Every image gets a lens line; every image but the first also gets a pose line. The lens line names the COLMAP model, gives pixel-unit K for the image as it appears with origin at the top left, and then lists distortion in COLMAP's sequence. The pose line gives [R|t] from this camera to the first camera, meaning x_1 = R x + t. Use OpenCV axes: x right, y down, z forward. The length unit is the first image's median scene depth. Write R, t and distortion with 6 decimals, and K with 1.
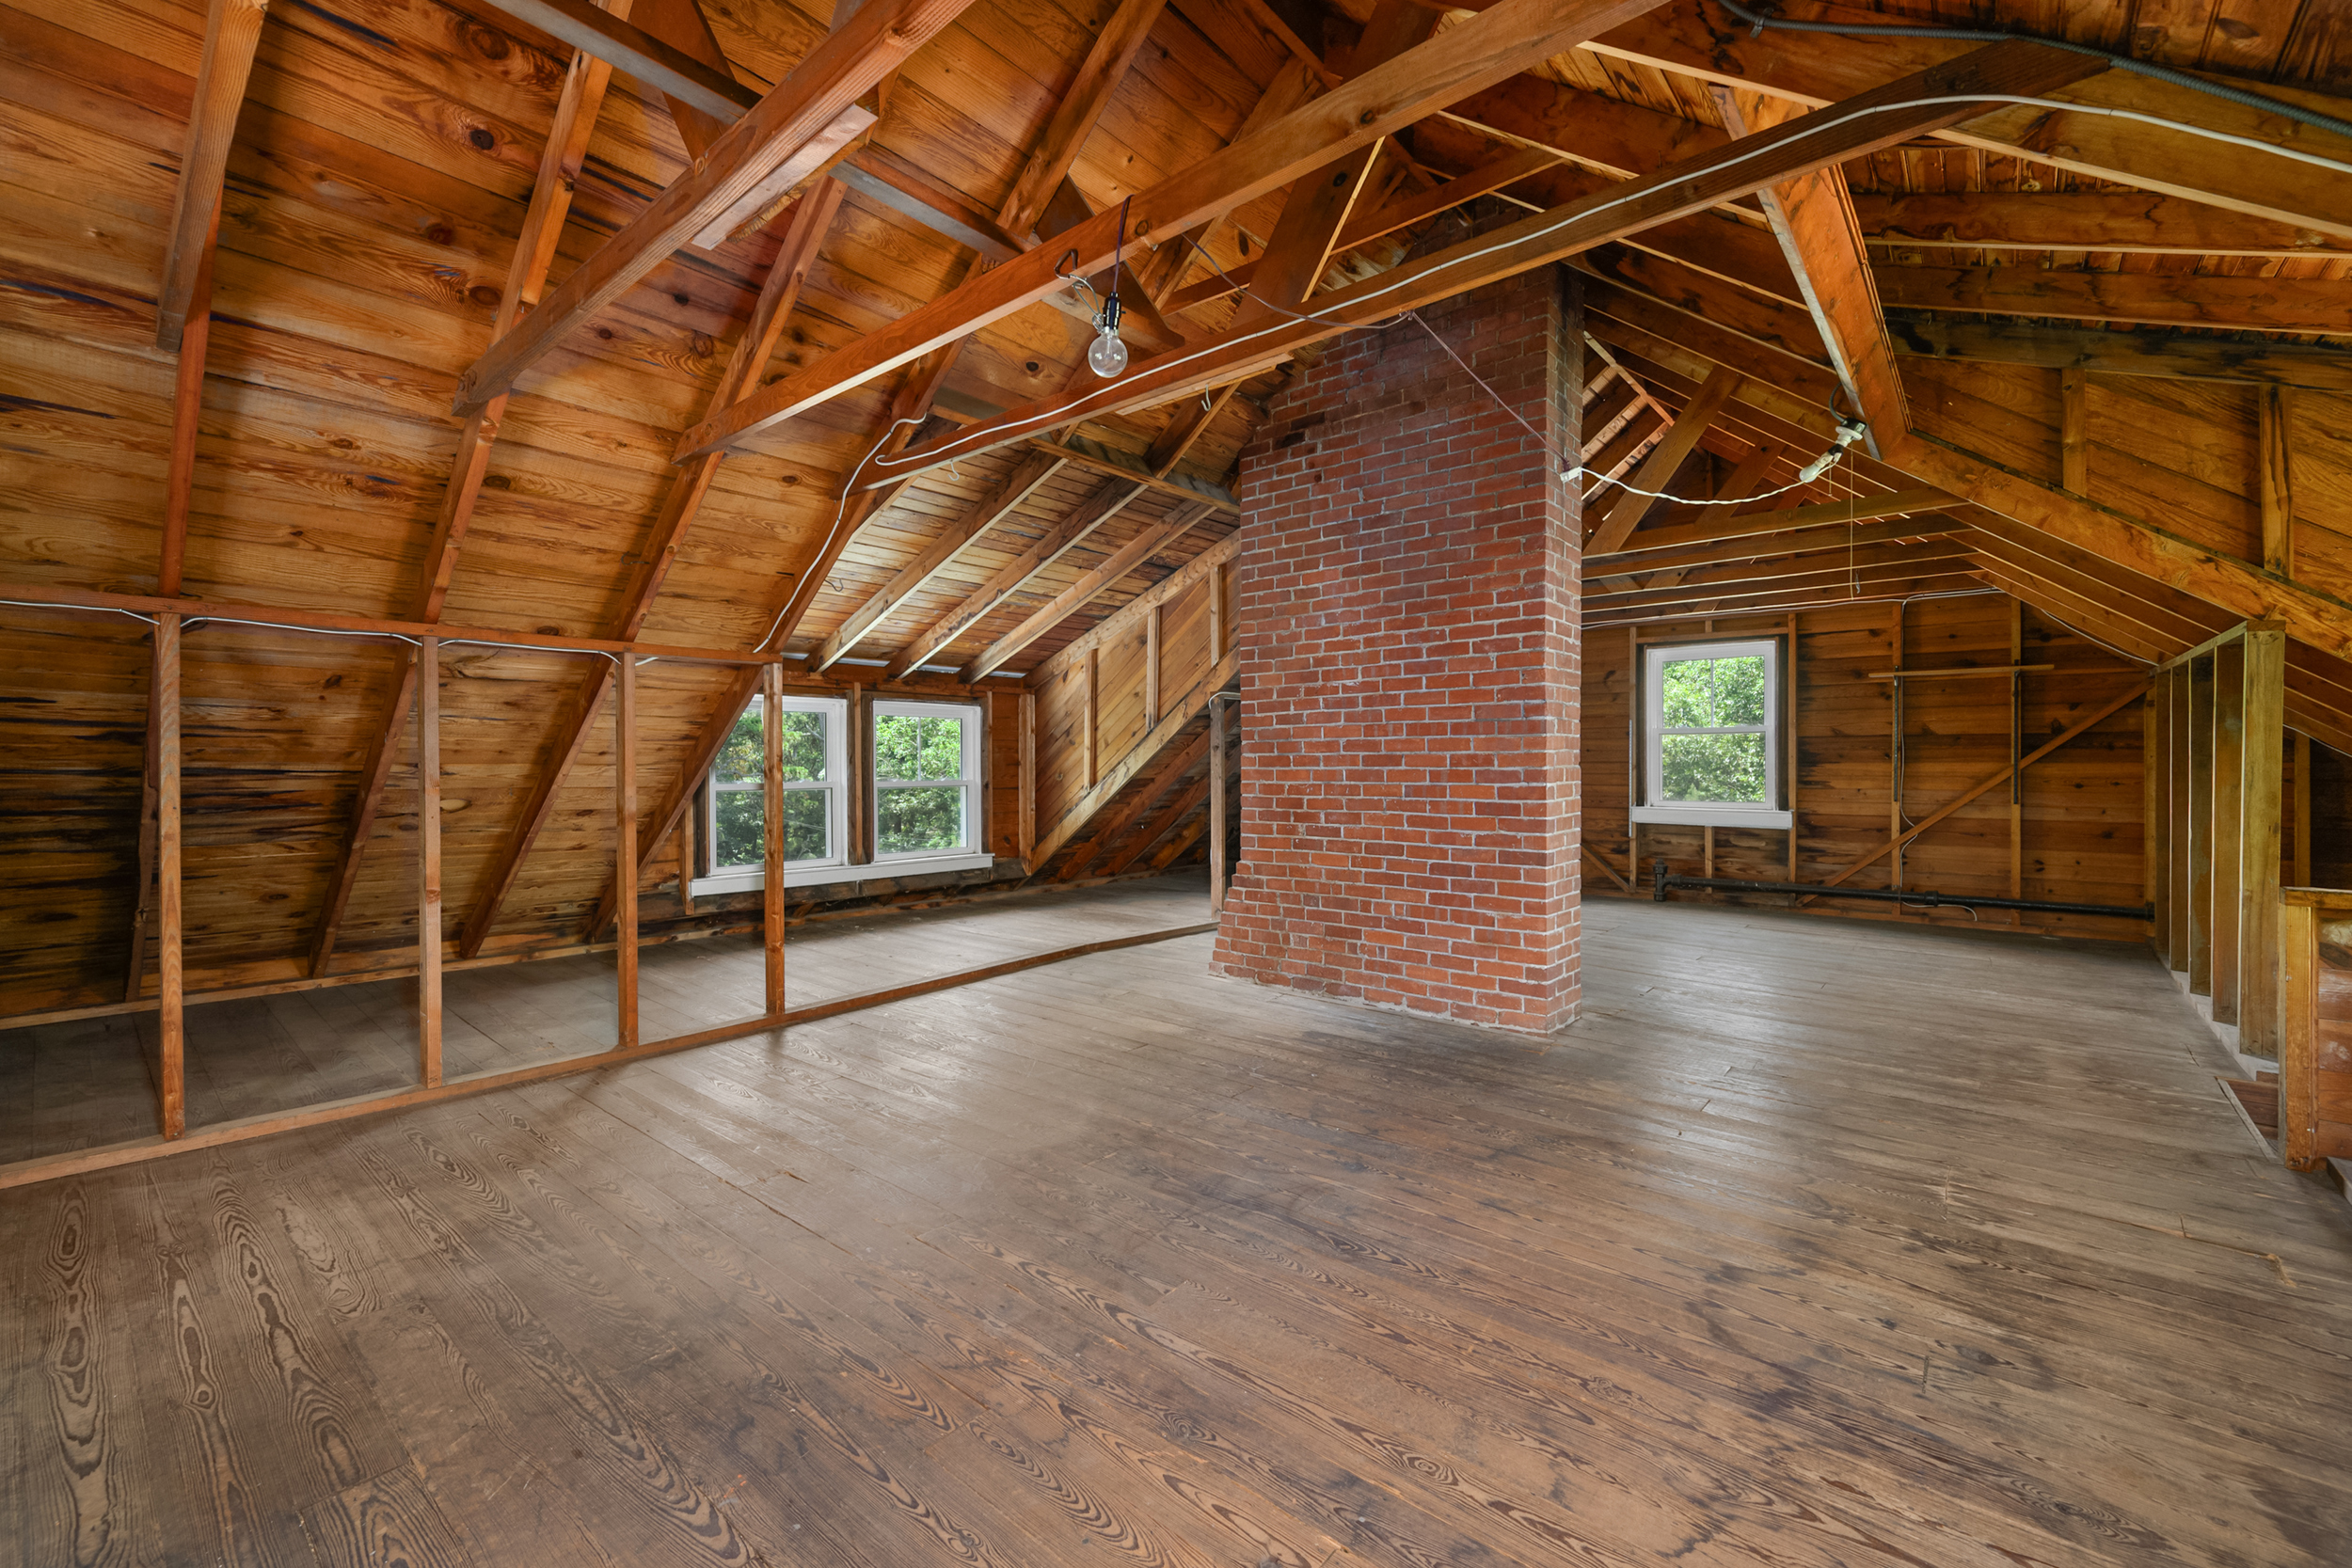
lens RADIAL K [[1048.0, 0, 1176.4], [0, 1048.0, 743.7], [0, 0, 1]] dist [-0.000910, -0.000490]
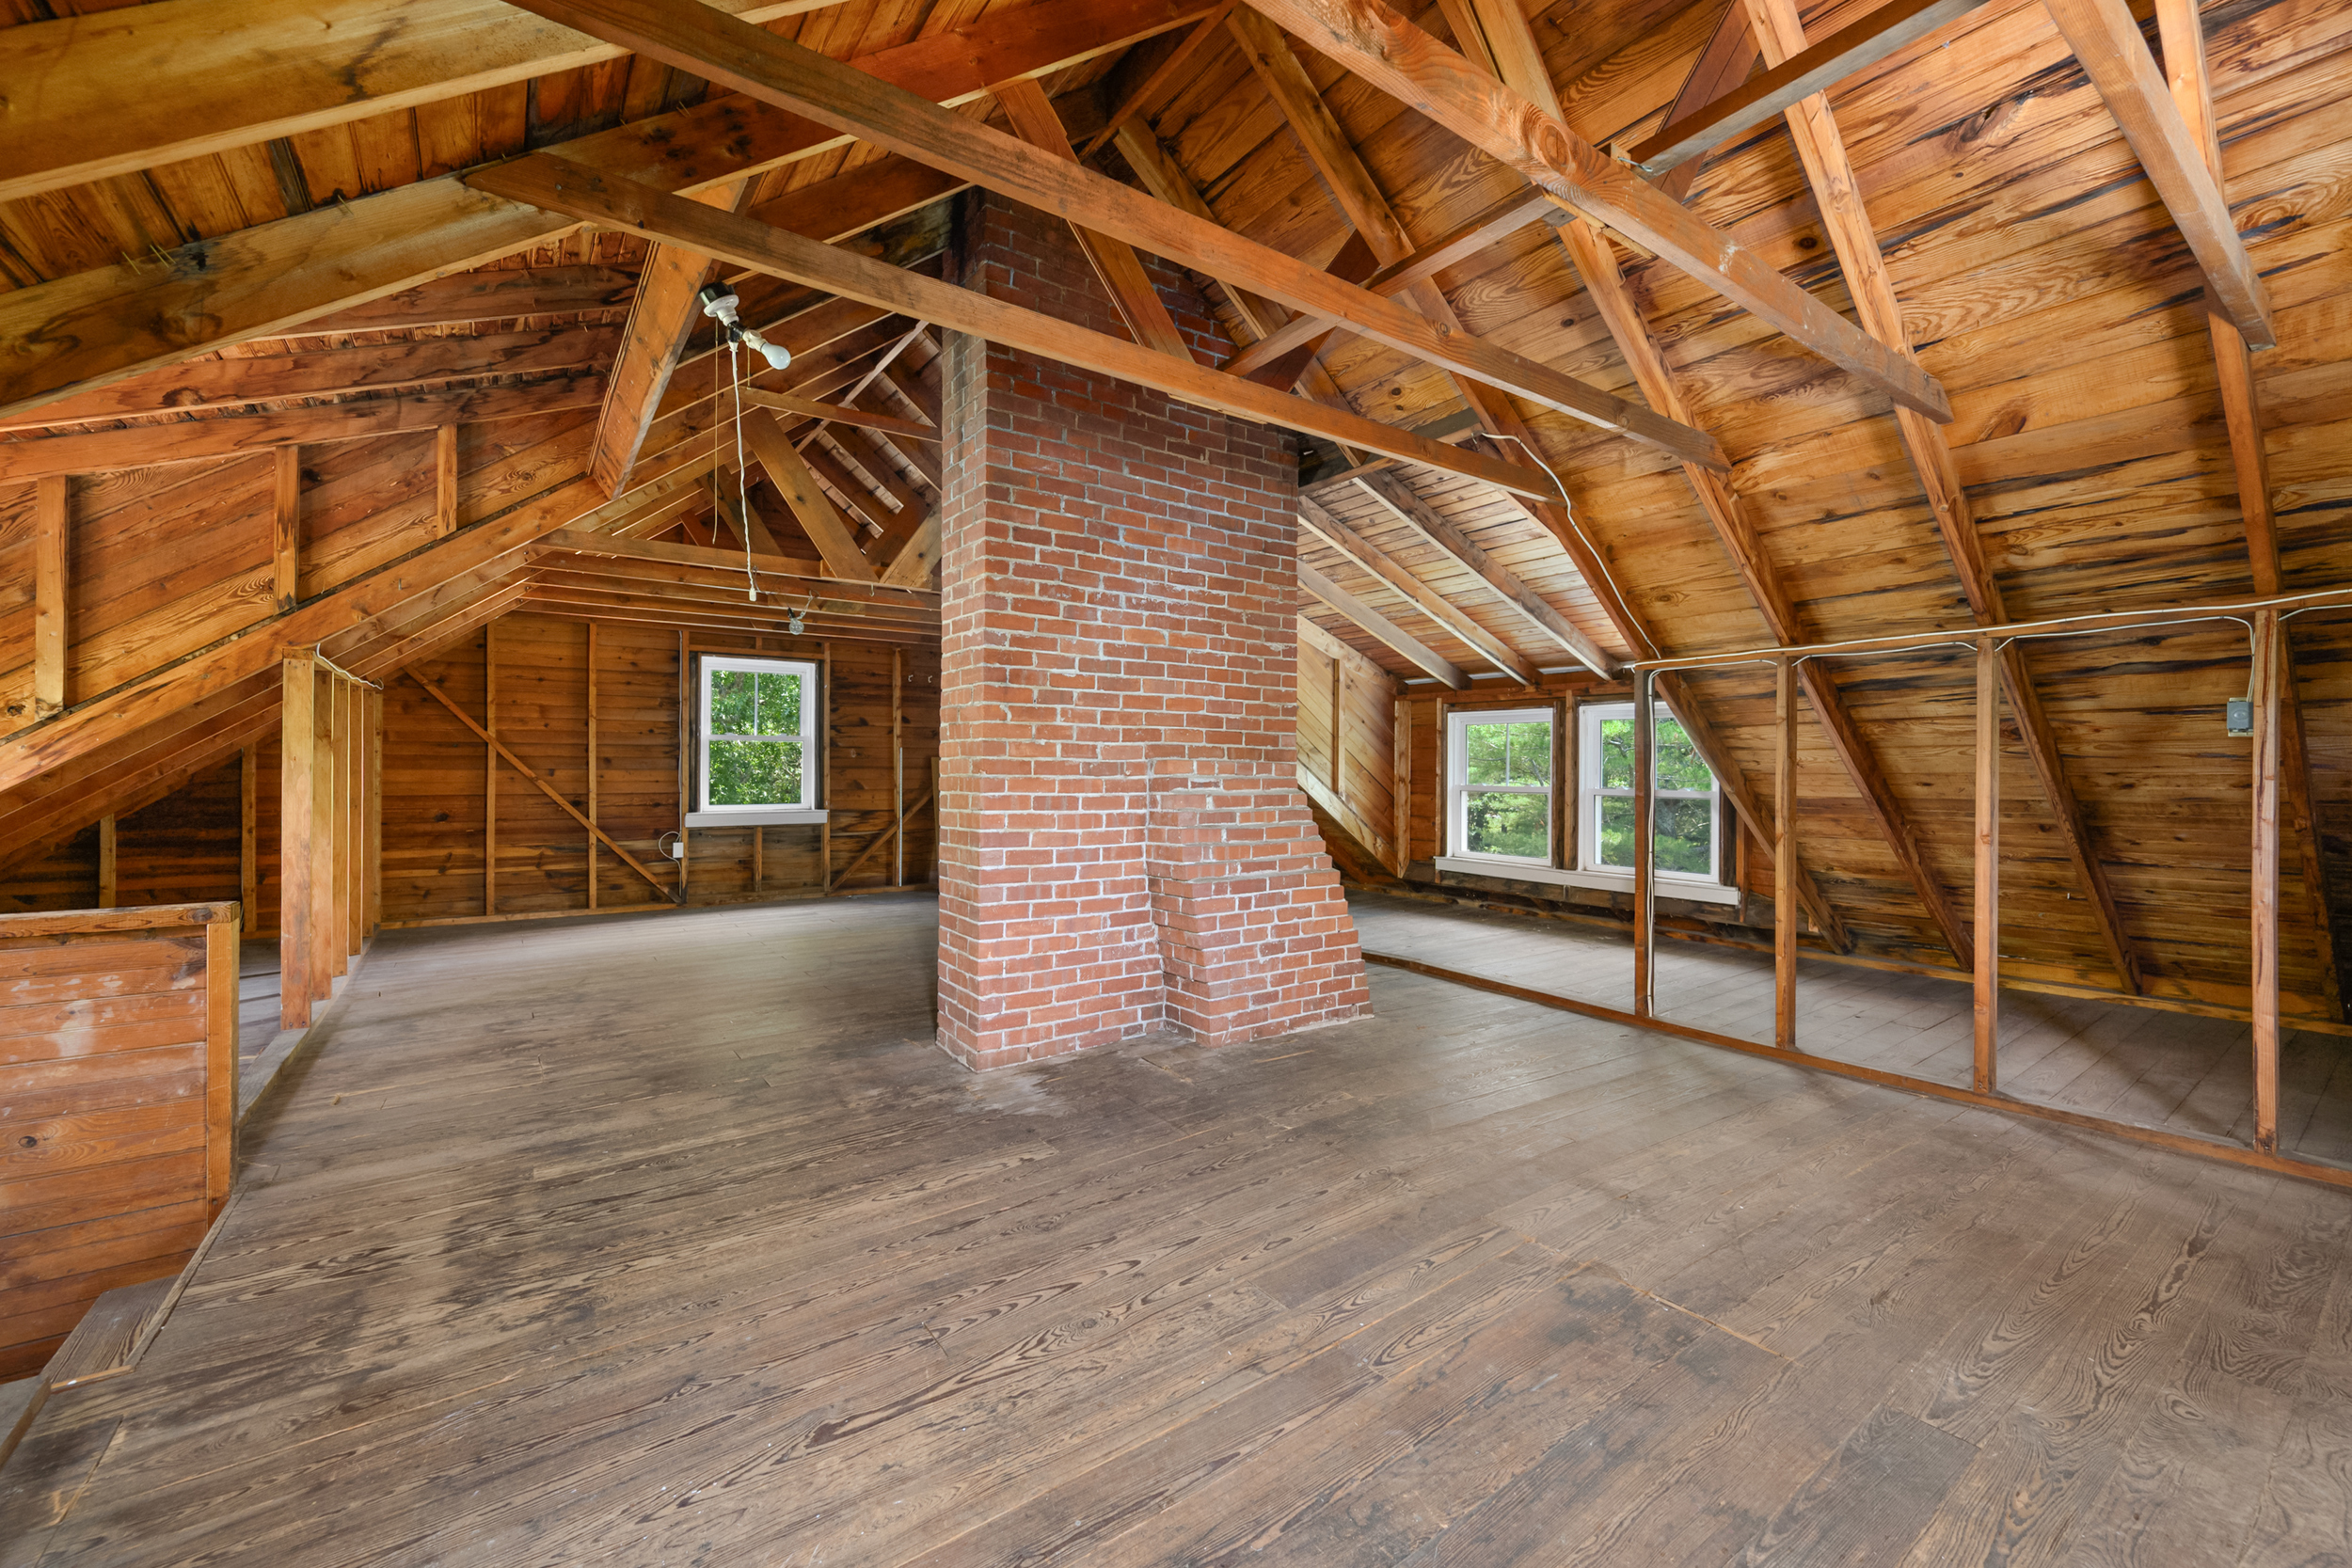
lens RADIAL K [[936.6, 0, 1176.6], [0, 936.6, 767.4], [0, 0, 1]] dist [-0.001762, -0.000275]
pose [[-0.270305, 0.005646, -0.962758, 0.715067], [0.013665, 0.999905, 0.002028, 0.005208], [0.962678, -0.012608, -0.270356, 0.903554]]
